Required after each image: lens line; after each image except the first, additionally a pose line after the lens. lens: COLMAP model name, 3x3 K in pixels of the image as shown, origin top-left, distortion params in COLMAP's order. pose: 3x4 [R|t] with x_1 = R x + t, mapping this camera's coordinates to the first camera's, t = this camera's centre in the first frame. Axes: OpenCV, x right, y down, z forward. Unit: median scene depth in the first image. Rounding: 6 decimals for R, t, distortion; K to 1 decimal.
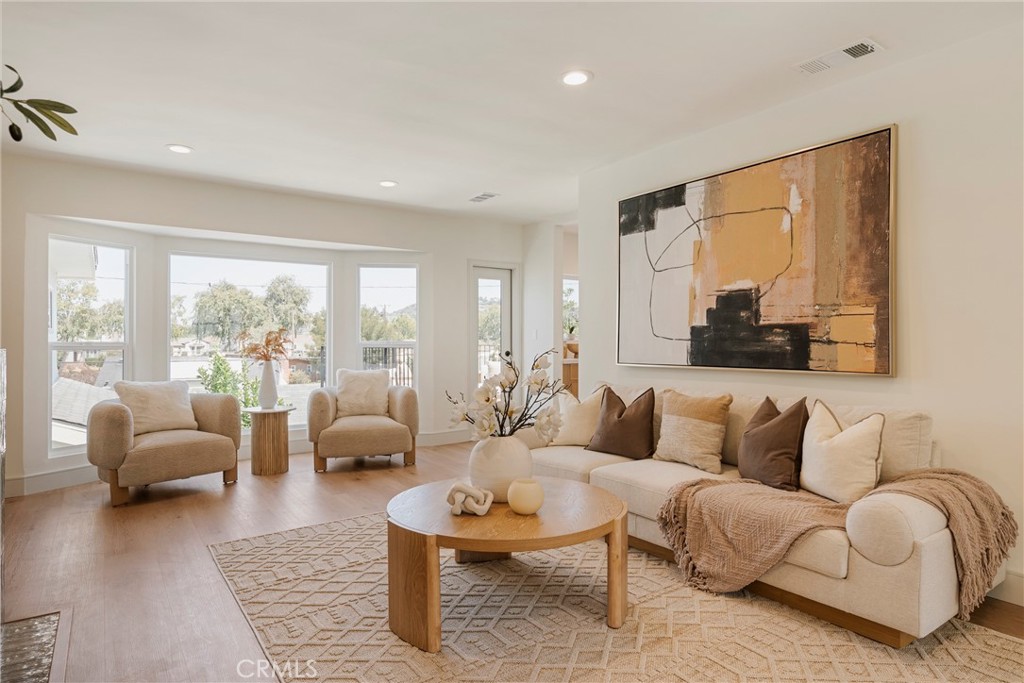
lens RADIAL K [[578.7, 0, 512.0], [0, 578.7, 341.5], [0, 0, 1]] dist [0.002876, 0.000774]
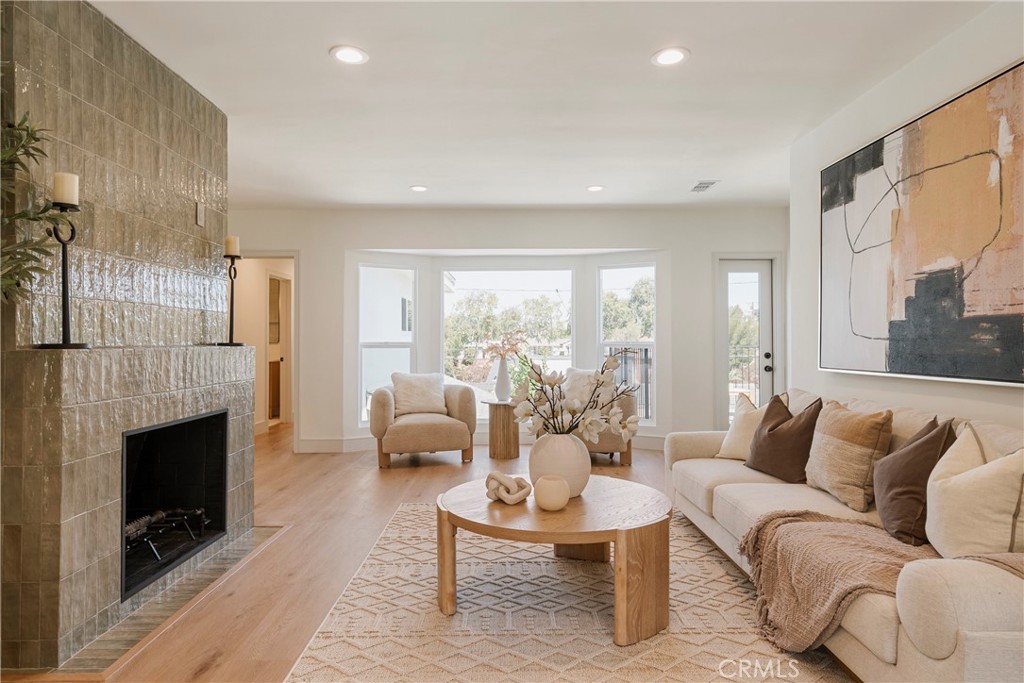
lens RADIAL K [[598.5, 0, 510.7], [0, 598.5, 336.7], [0, 0, 1]] dist [0.002212, -0.000664]
pose [[0.818931, -0.005715, -0.573864, 0.355376], [0.000485, 0.999957, -0.009266, 0.001366], [0.573892, 0.007310, 0.818898, 0.058986]]
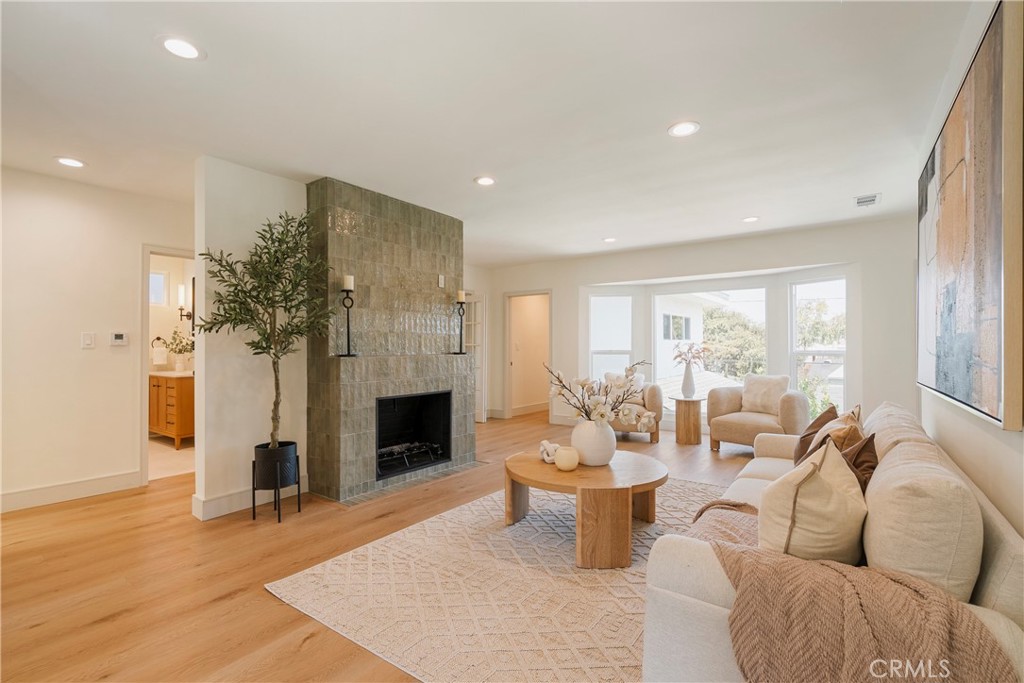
lens RADIAL K [[466.3, 0, 512.4], [0, 466.3, 342.7], [0, 0, 1]] dist [-0.016992, -0.000075]
pose [[0.318345, -0.007338, -0.947946, 0.699164], [0.000725, 0.999972, -0.007498, -0.014352], [0.947975, 0.001700, 0.318342, 0.301802]]
